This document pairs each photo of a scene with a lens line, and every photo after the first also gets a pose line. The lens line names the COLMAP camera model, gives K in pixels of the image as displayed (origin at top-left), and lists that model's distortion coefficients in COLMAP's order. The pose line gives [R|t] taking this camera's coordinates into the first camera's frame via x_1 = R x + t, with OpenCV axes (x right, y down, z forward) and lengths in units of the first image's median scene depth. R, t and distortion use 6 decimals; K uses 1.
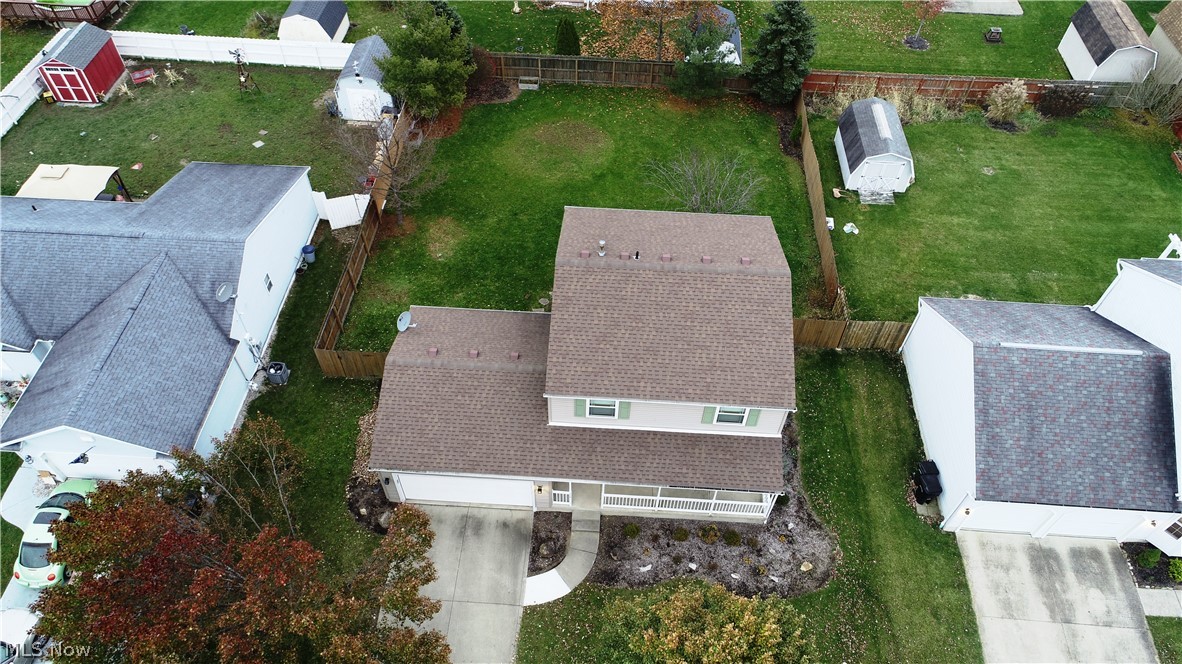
lens RADIAL K [[793.3, 0, 589.6], [0, 793.3, 336.6], [0, 0, 1]] dist [-0.000494, -0.000511]
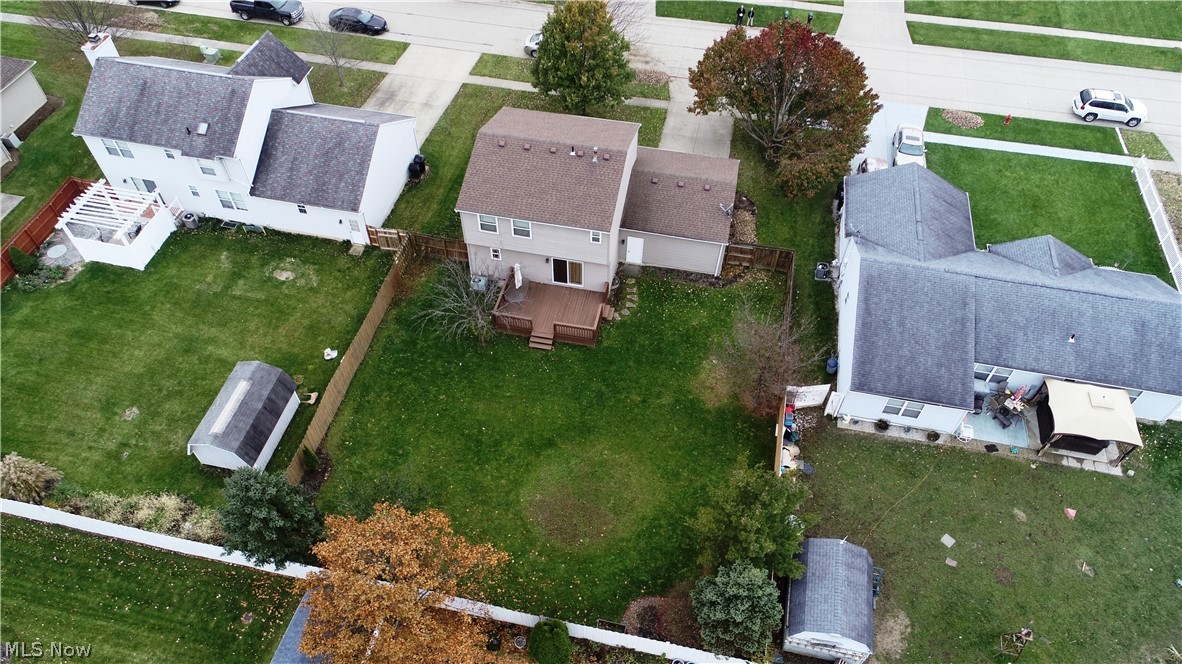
lens RADIAL K [[793.3, 0, 593.4], [0, 793.3, 334.6], [0, 0, 1]] dist [-0.000494, -0.000511]
pose [[-0.988627, -0.129217, 0.076936, -0.129601], [0.099487, -0.178301, 0.978934, -1.513007], [-0.112777, 0.975454, 0.189129, 0.978816]]
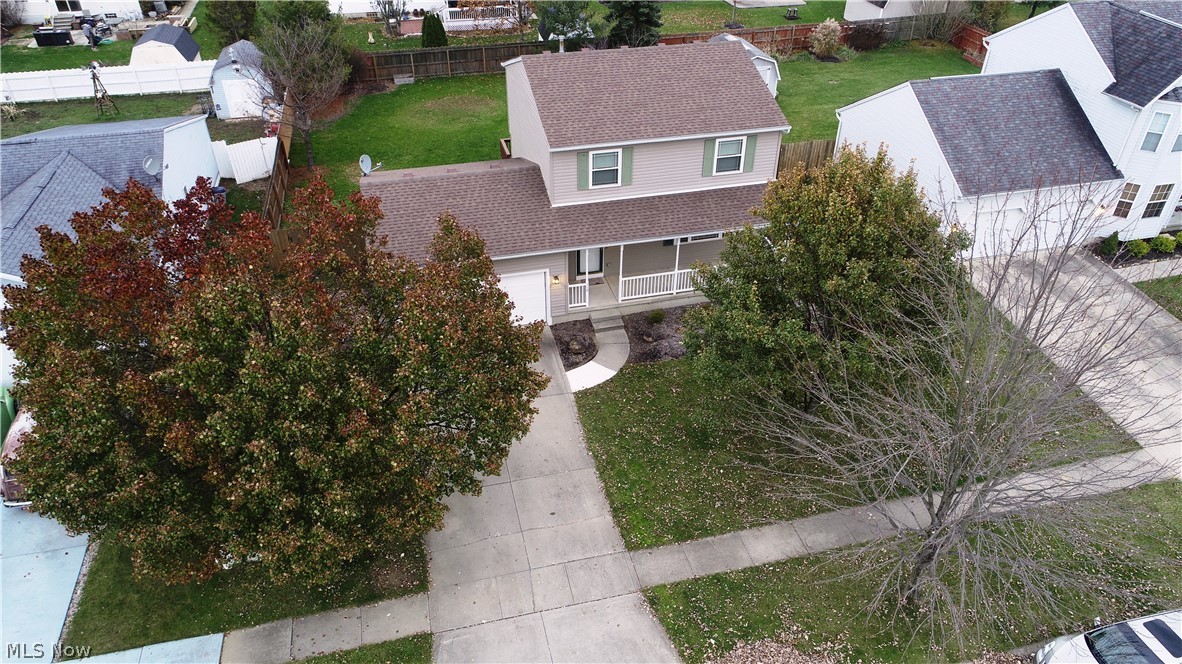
lens RADIAL K [[793.3, 0, 590.2], [0, 793.3, 335.7], [0, 0, 1]] dist [-0.000494, -0.000511]
pose [[0.953403, -0.185945, 0.237588, -0.241503], [0.239976, 0.944664, -0.223656, 0.441657], [-0.182853, 0.270250, 0.945267, 0.127503]]
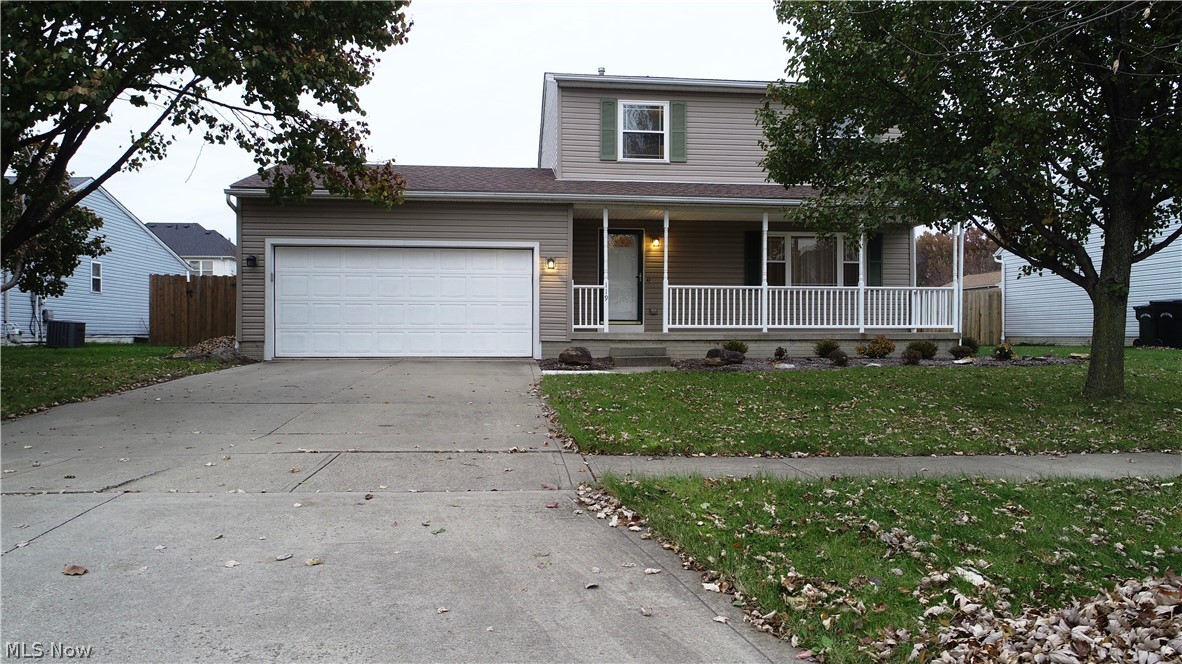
lens RADIAL K [[793.3, 0, 592.3], [0, 793.3, 332.1], [0, 0, 1]] dist [-0.000494, -0.000511]
pose [[0.986581, -0.014861, 0.162592, -0.115274], [0.134562, 0.638000, -0.758188, 0.592185], [-0.092467, 0.769893, 0.631439, 0.652650]]
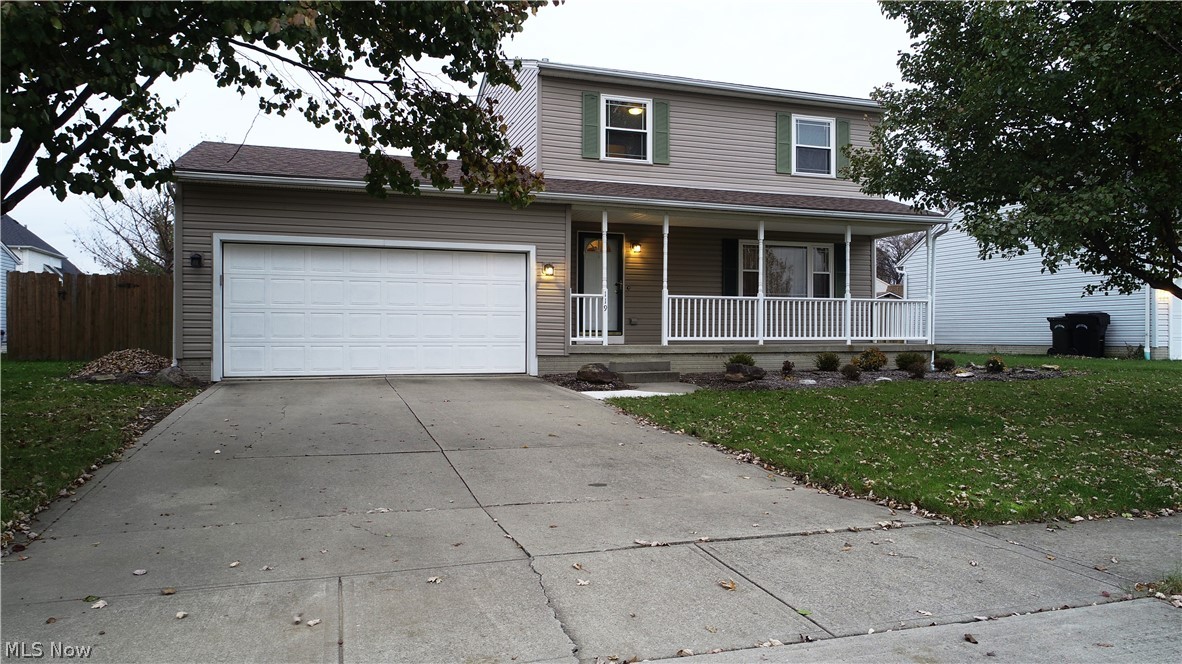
lens RADIAL K [[793.3, 0, 594.0], [0, 793.3, 333.2], [0, 0, 1]] dist [-0.000494, -0.000511]
pose [[0.925308, -0.014378, 0.378943, -0.207573], [0.299779, 0.639726, -0.707731, 0.532969], [-0.232243, 0.768469, 0.596254, 0.689717]]
